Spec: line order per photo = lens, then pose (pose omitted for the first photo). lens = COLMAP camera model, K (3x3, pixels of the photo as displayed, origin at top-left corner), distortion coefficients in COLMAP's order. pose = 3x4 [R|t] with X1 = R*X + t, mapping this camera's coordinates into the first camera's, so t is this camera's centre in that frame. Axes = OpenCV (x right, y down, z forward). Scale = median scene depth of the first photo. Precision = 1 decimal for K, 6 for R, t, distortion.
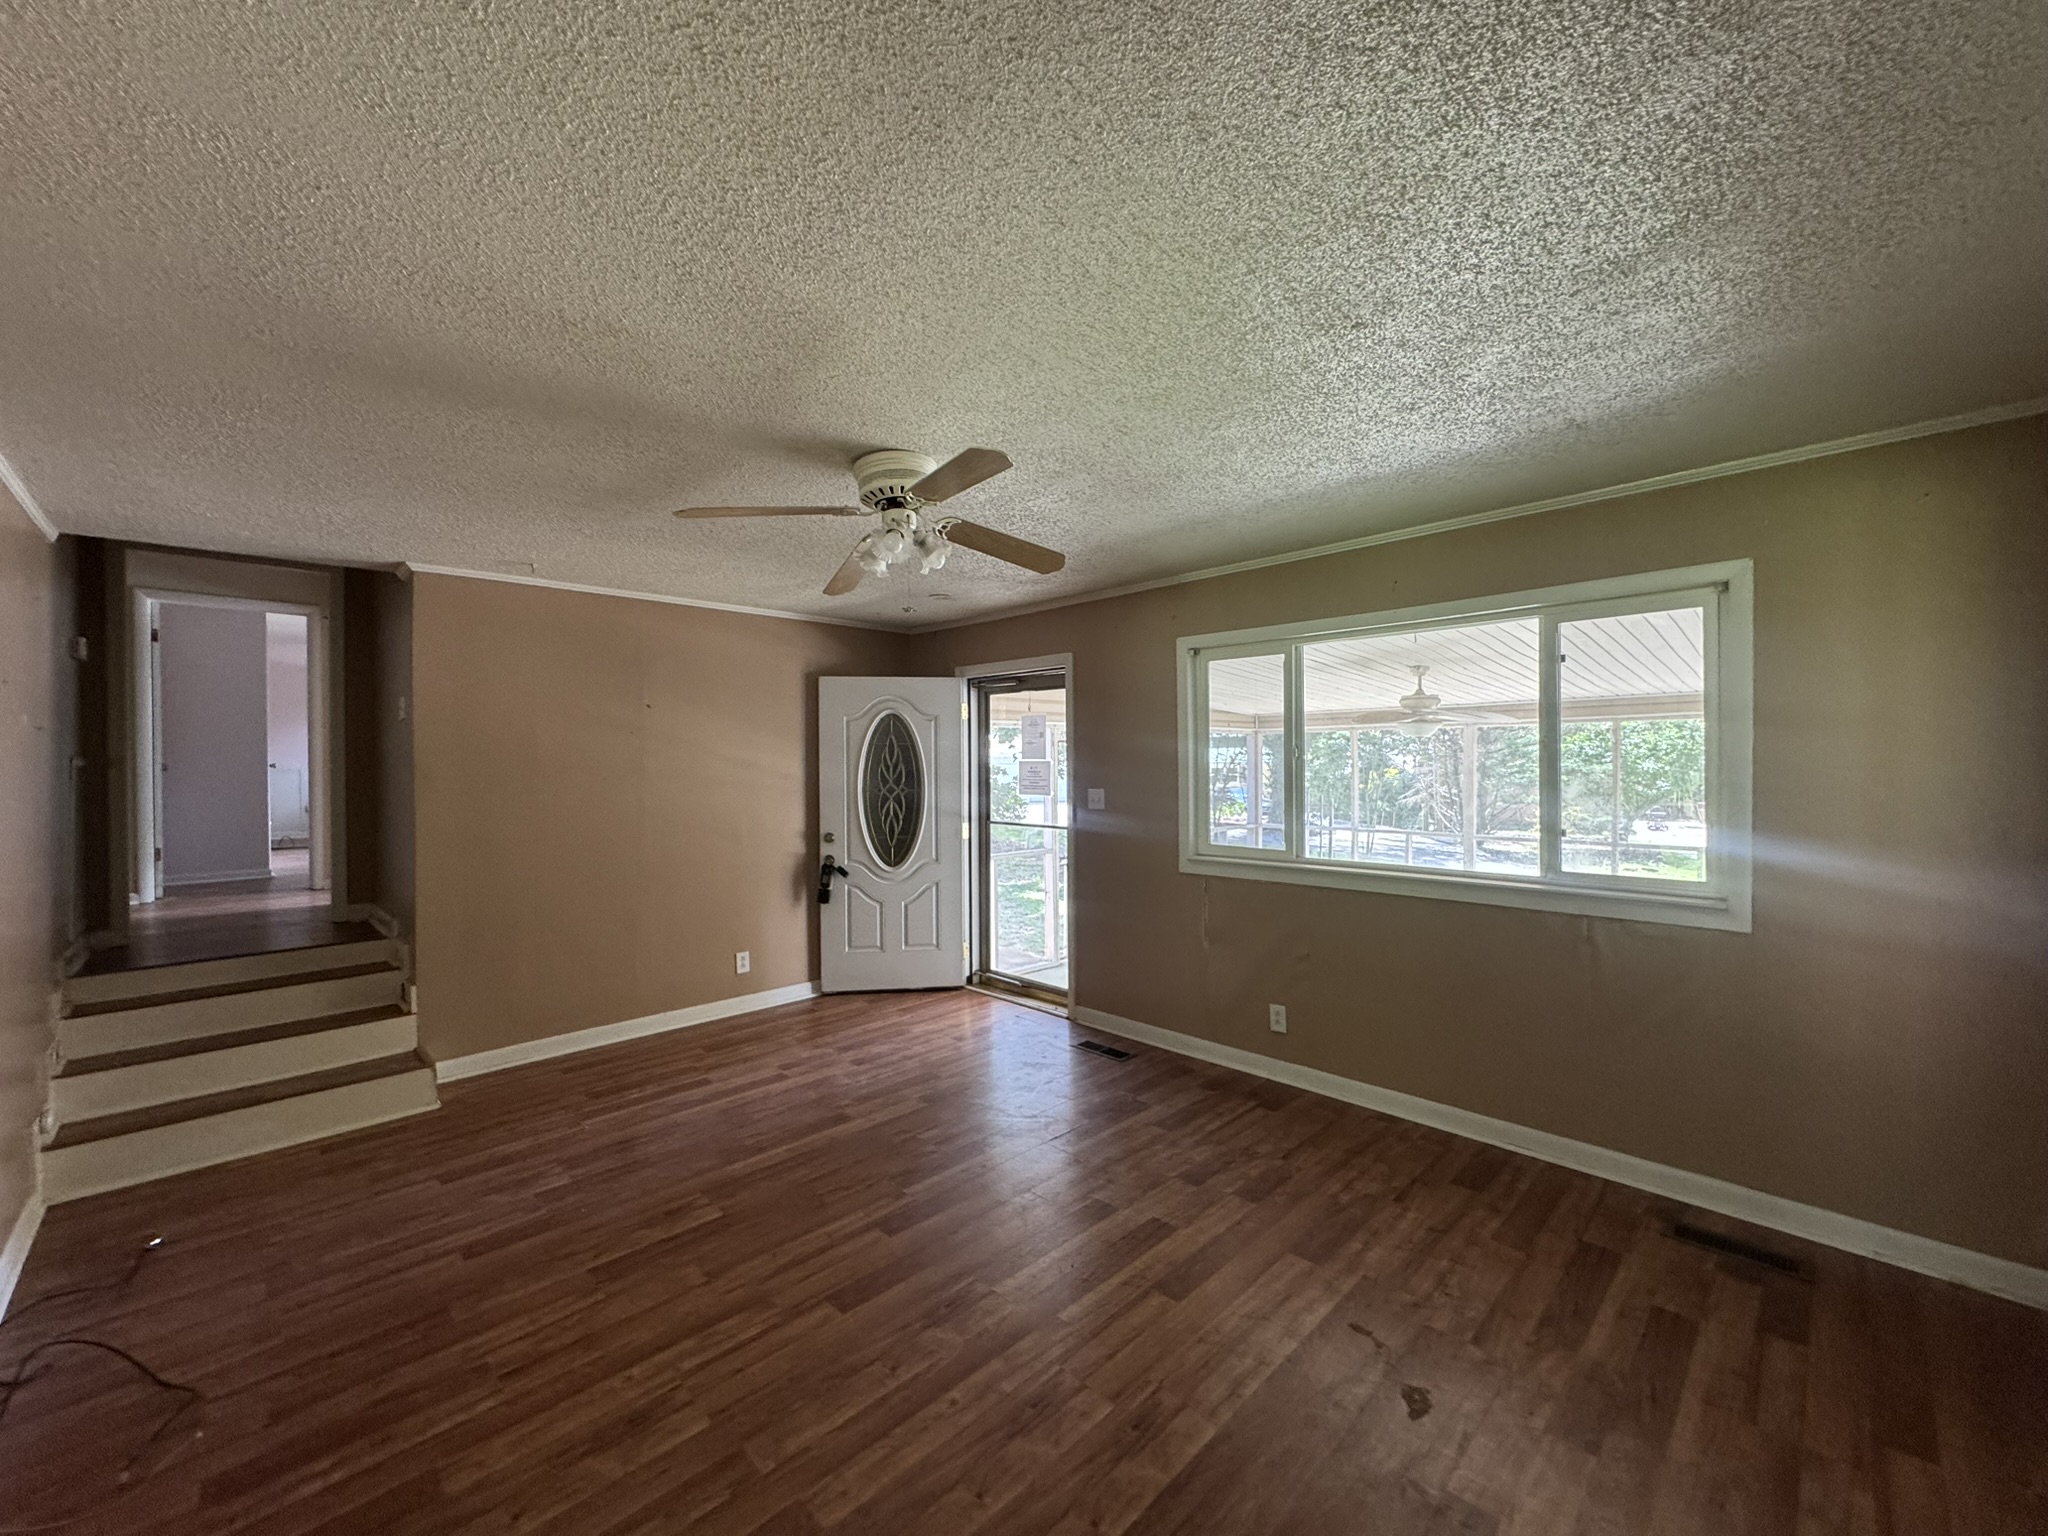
lens RADIAL K [[817.3, 0, 1026.5], [0, 817.3, 764.7], [0, 0, 1]] dist [0.000214, 0.000128]
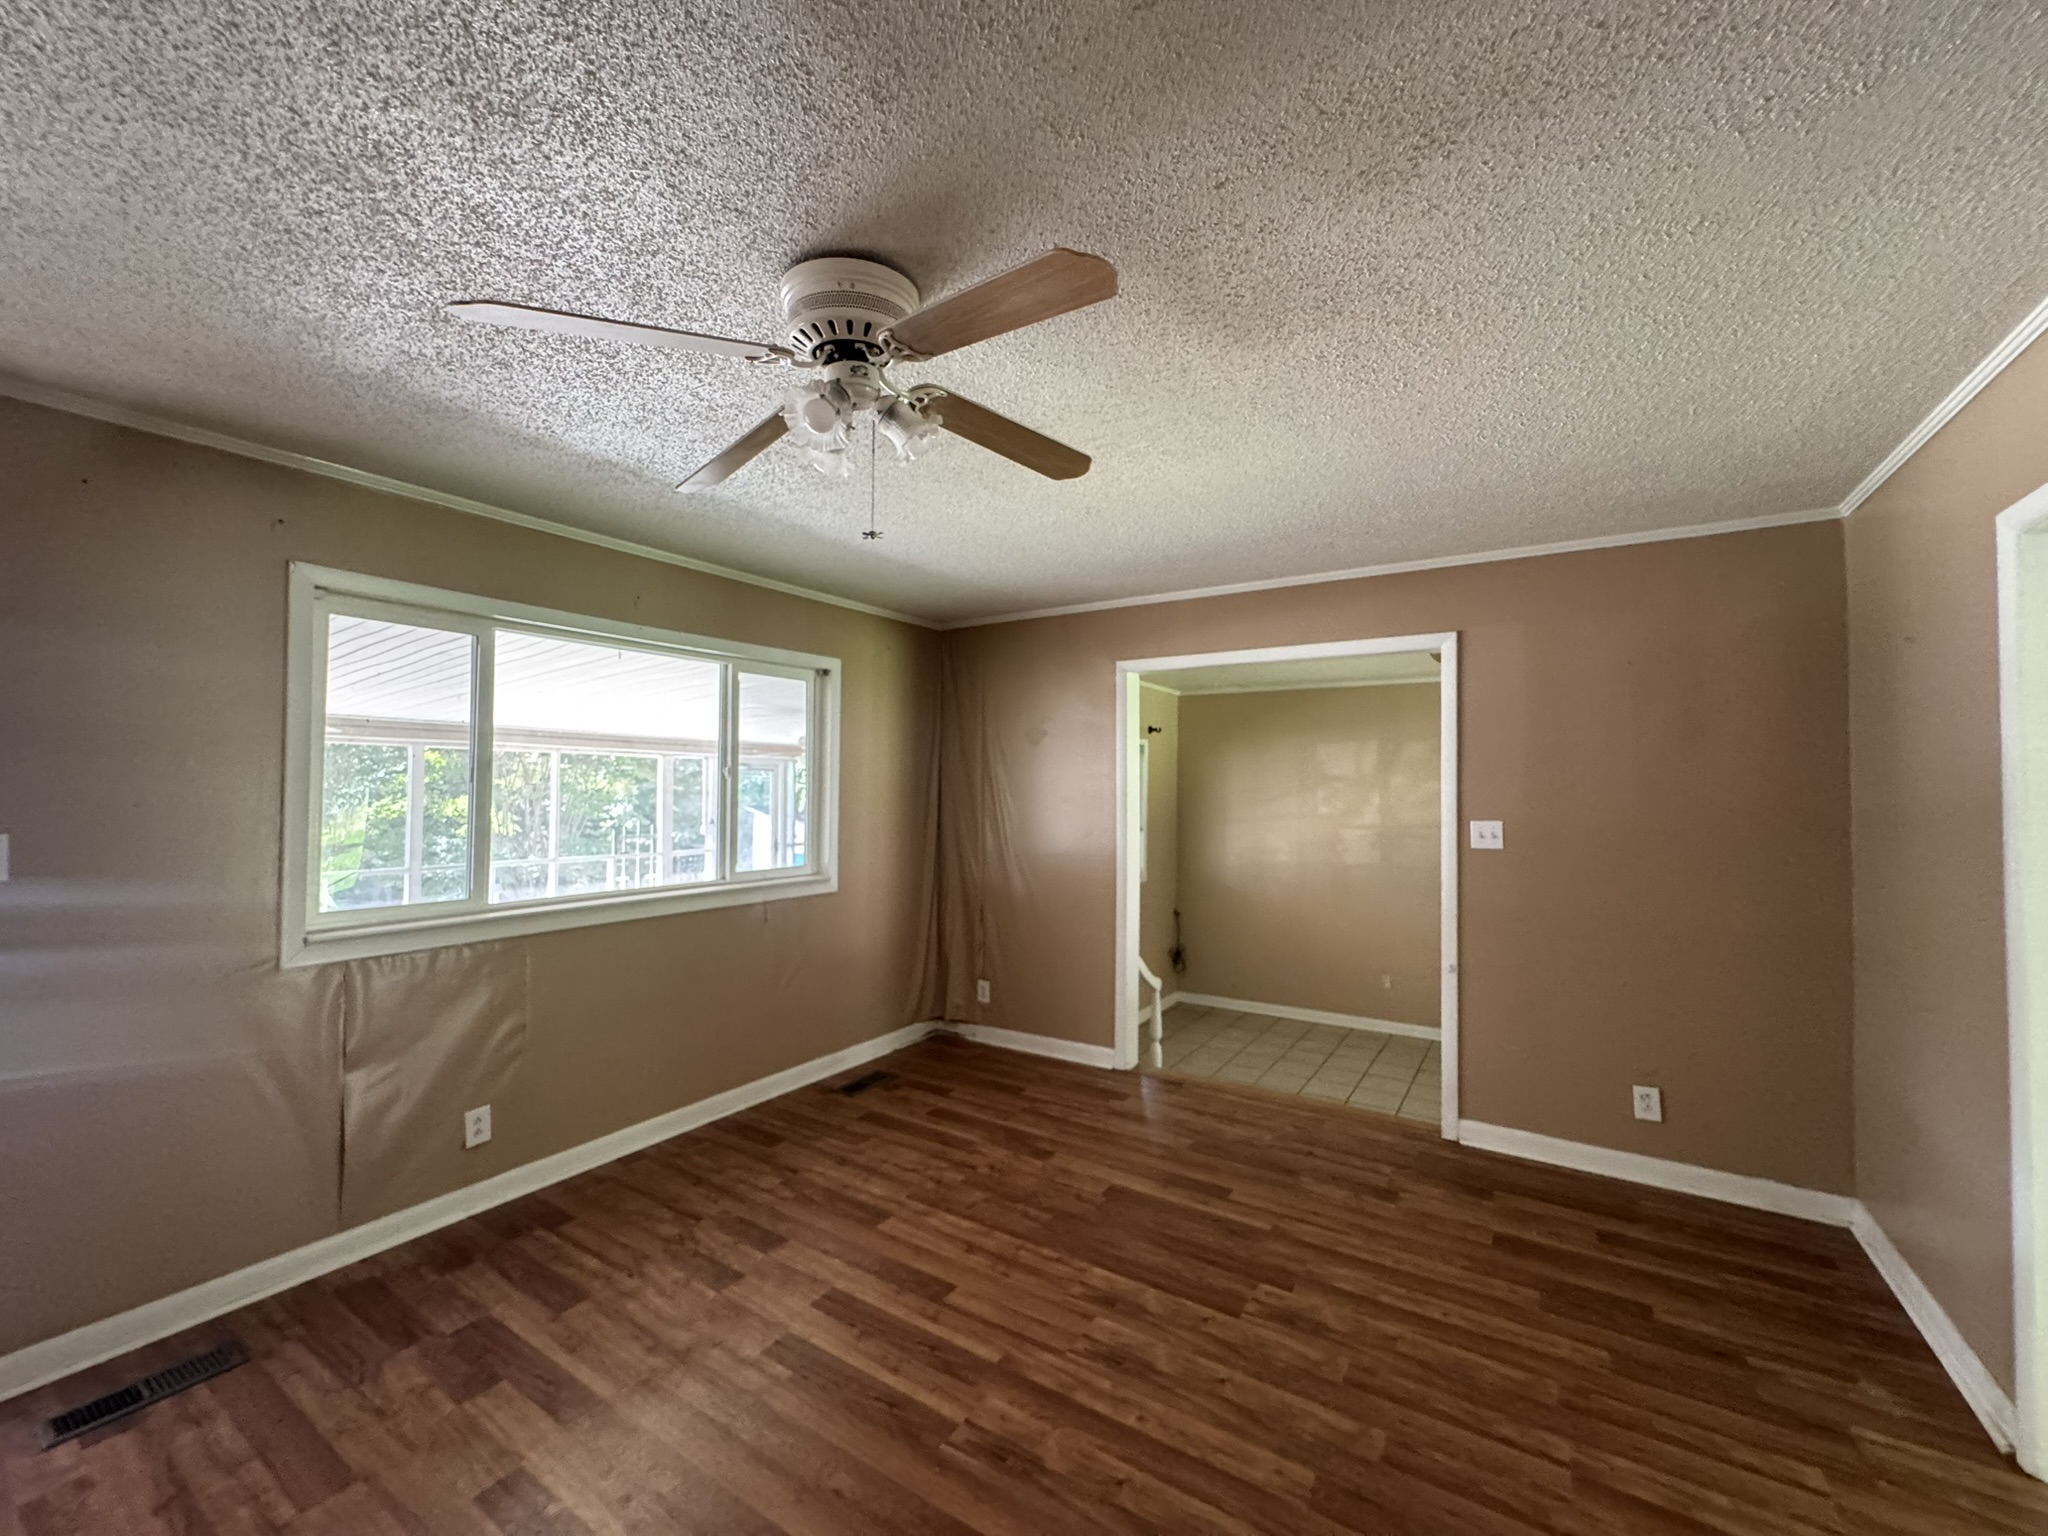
lens RADIAL K [[816.0, 0, 1021.2], [0, 816.0, 769.8], [0, 0, 1]] dist [-0.001453, 0.000213]
pose [[-0.211364, 0.031299, 0.976906, -0.687566], [0.000851, 0.999493, -0.031839, 0.015792], [-0.977407, -0.005898, -0.211284, 0.888093]]
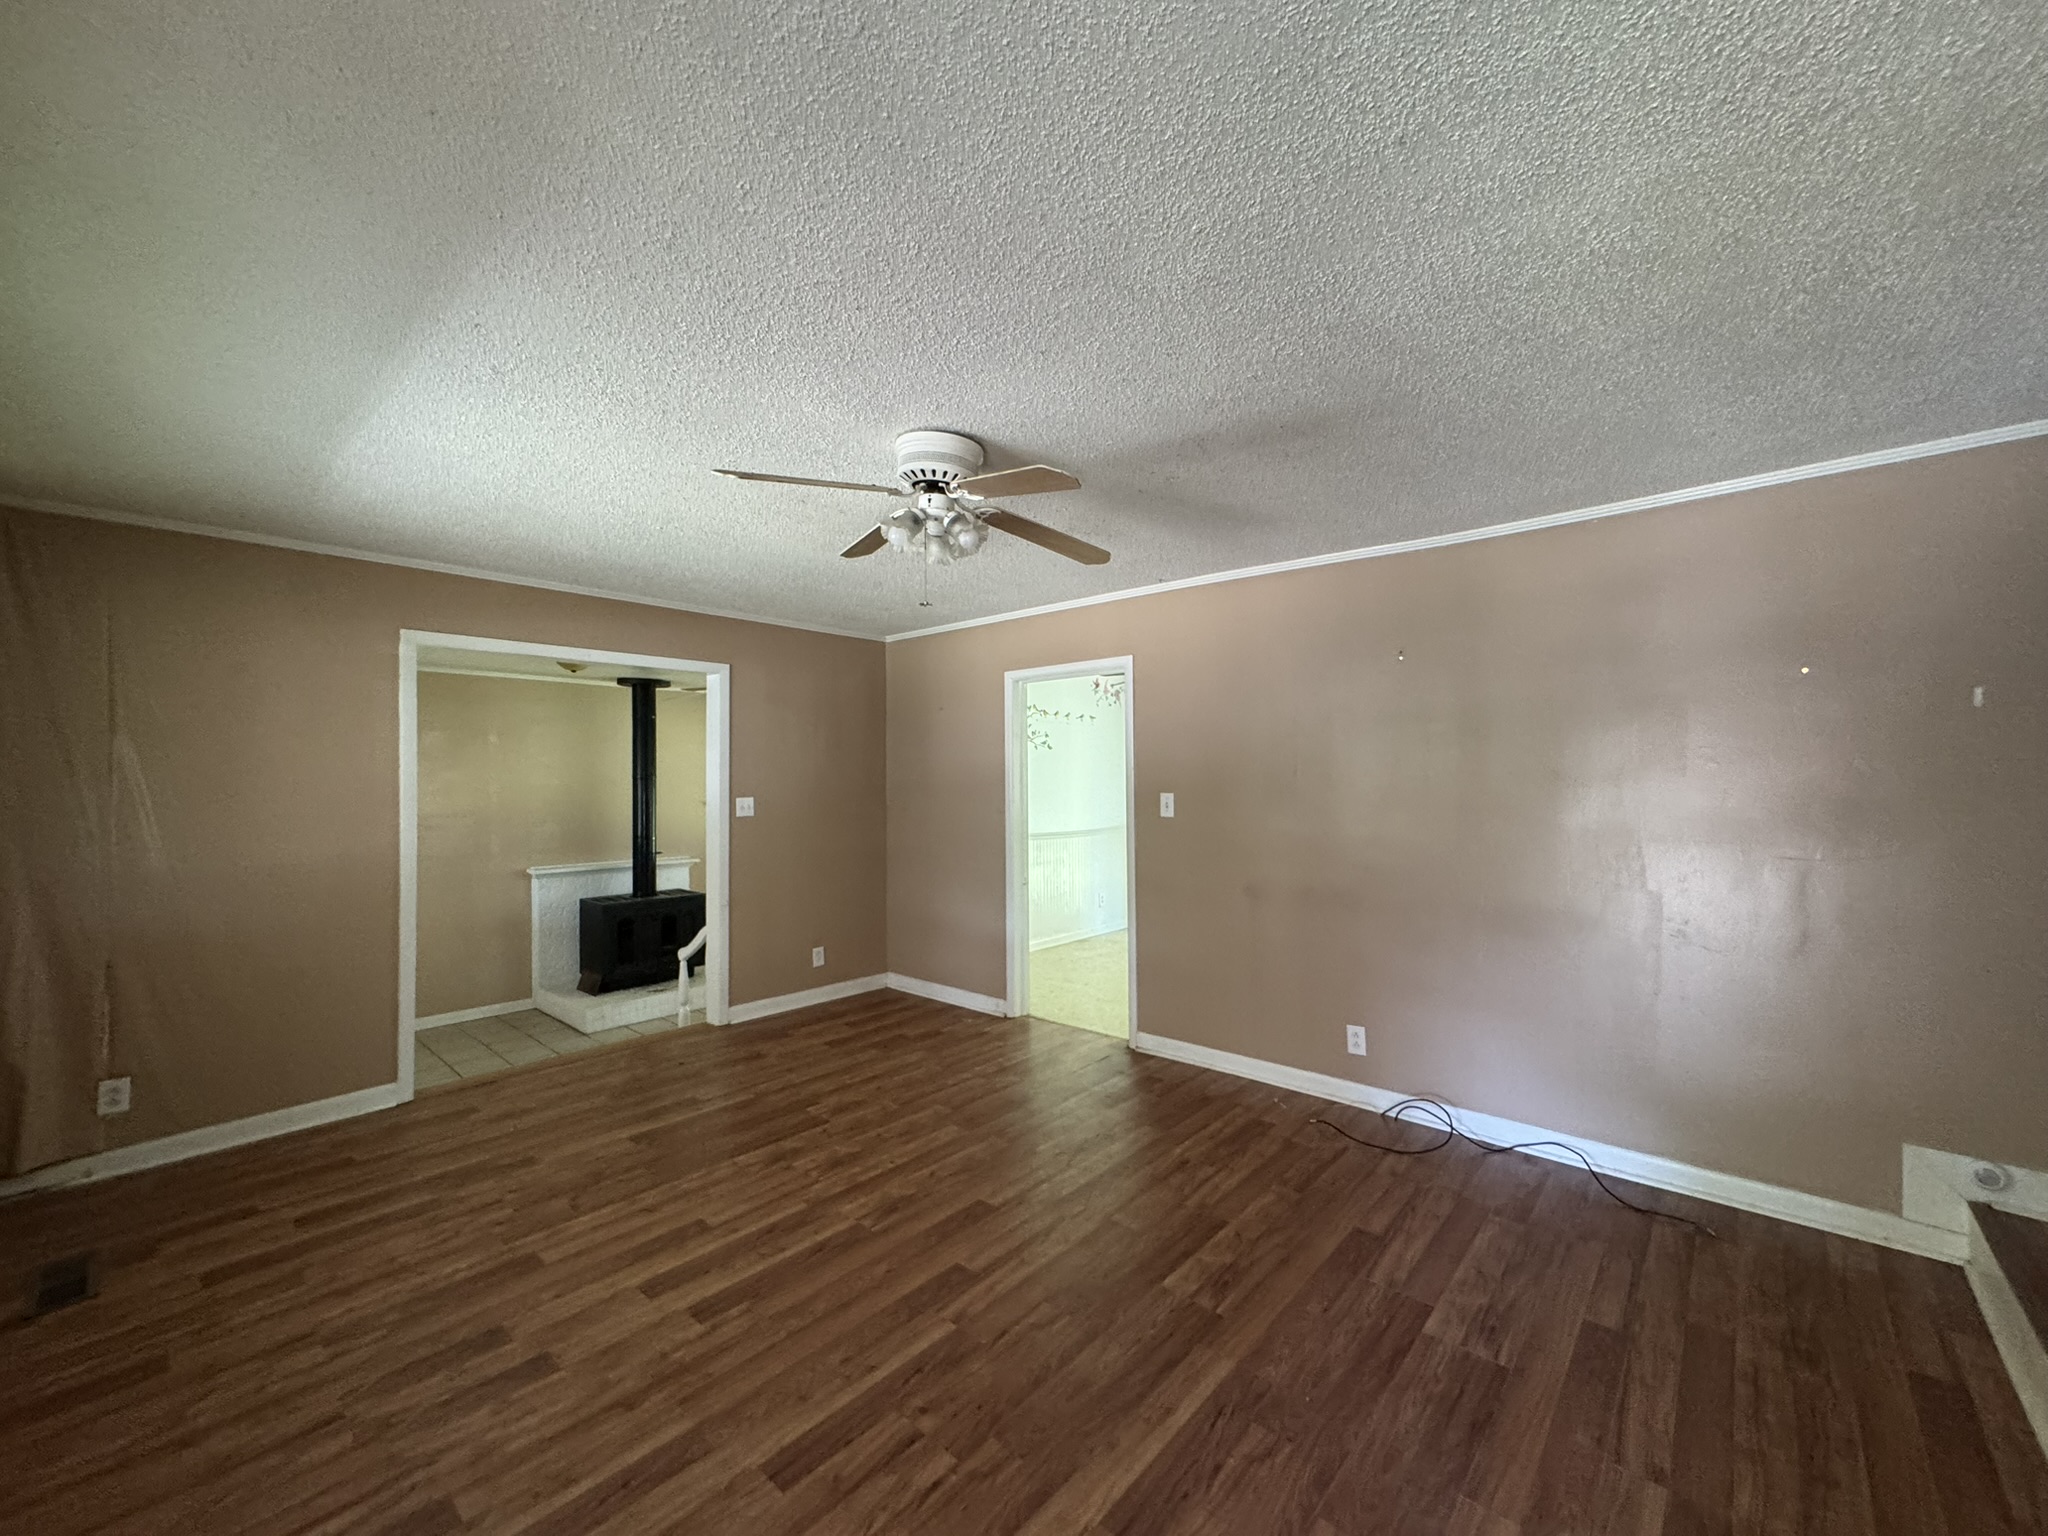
lens RADIAL K [[816.0, 0, 1021.2], [0, 816.0, 769.8], [0, 0, 1]] dist [-0.001453, 0.000213]
pose [[-0.998127, 0.015218, -0.059256, -0.170354], [0.015624, 0.999858, -0.006382, 0.014256], [0.059150, -0.007296, -0.998222, 1.718926]]
